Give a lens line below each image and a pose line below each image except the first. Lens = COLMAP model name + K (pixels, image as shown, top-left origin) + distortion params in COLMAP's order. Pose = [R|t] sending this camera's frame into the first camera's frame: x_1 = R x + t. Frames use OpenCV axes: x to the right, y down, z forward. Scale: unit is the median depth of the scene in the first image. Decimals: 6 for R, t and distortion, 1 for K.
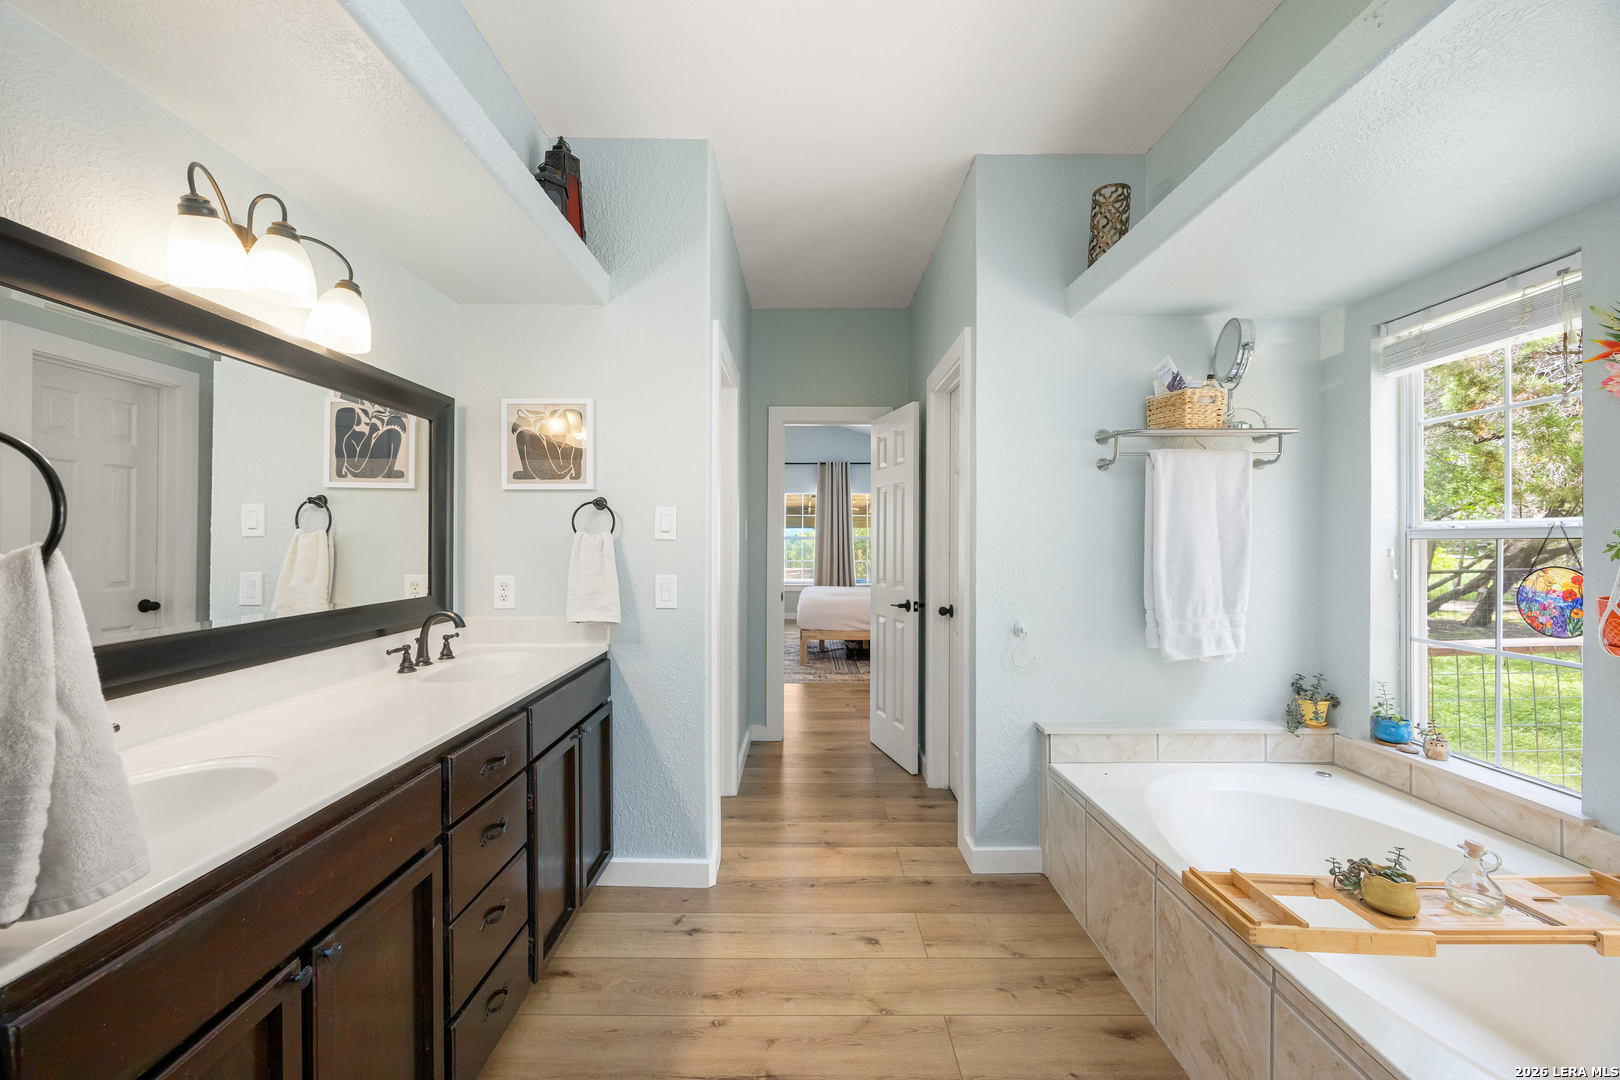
lens RADIAL K [[619.3, 0, 804.0], [0, 619.3, 538.0], [0, 0, 1]] dist [-0.001499, 0.000470]
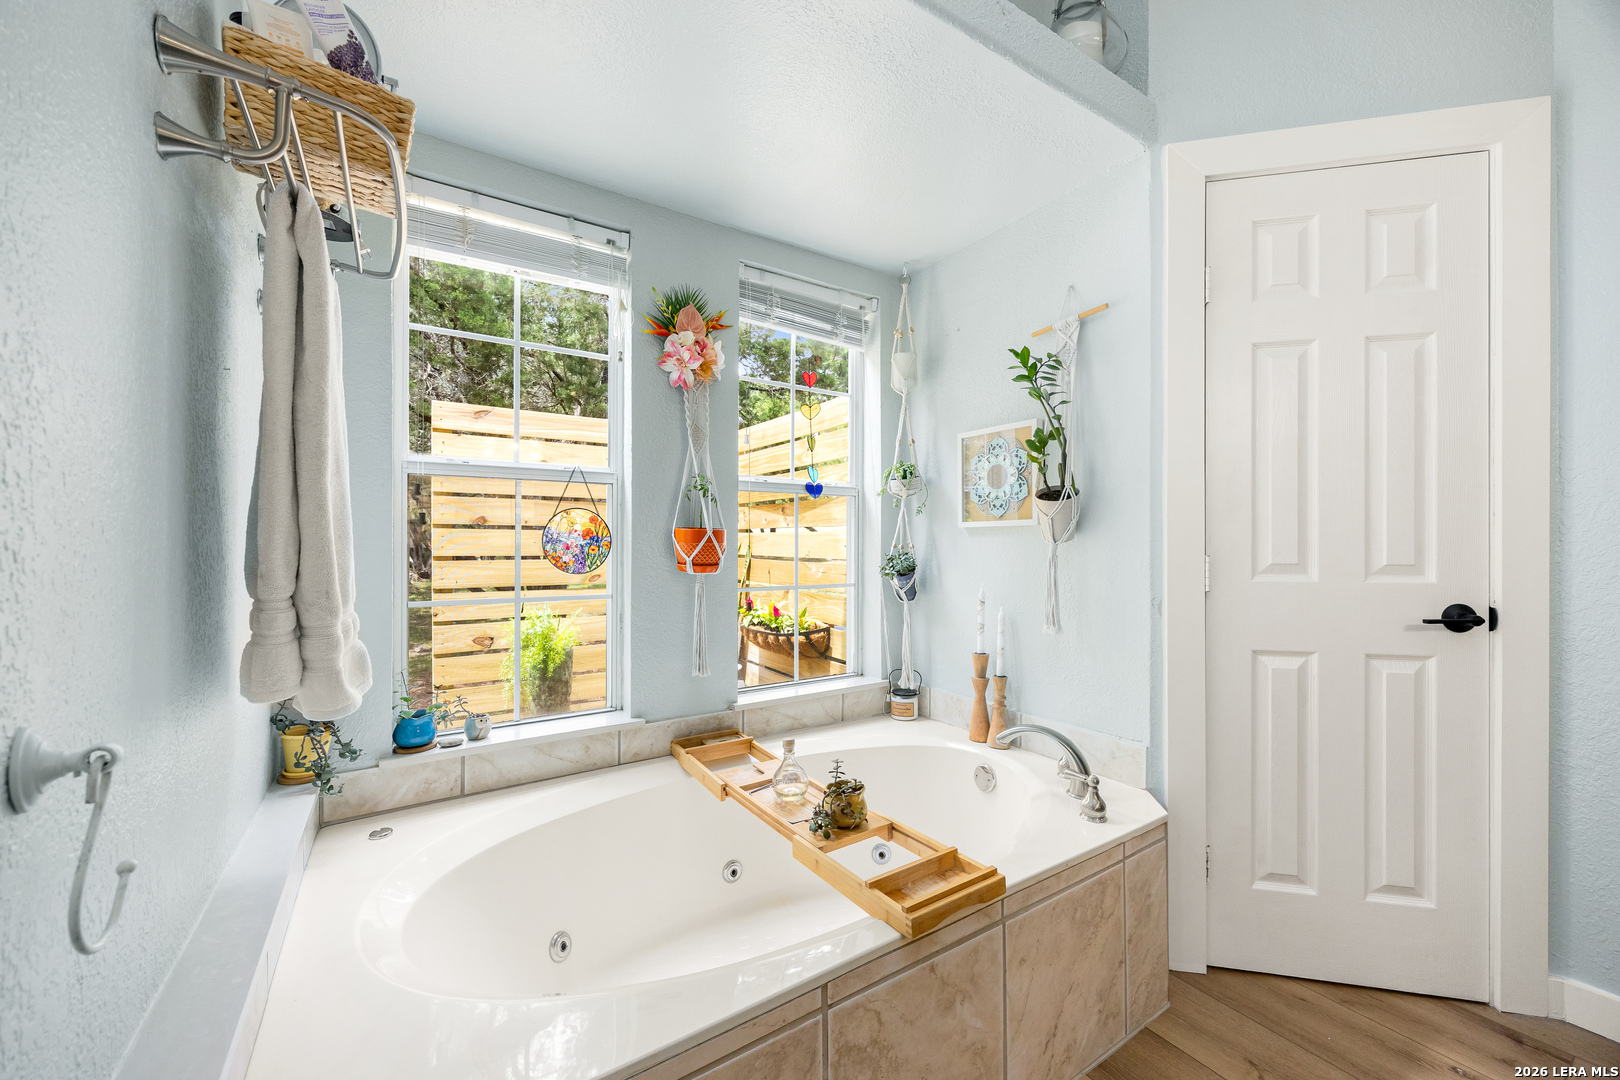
lens RADIAL K [[623.0, 0, 810.0], [0, 623.0, 540.0], [0, 0, 1]] dist [-0.000309, 0.000219]
pose [[-0.551867, -0.005232, 0.833916, 0.084812], [-0.008498, 0.999964, 0.000651, 0.096725], [-0.833889, -0.006727, -0.551891, 1.243179]]
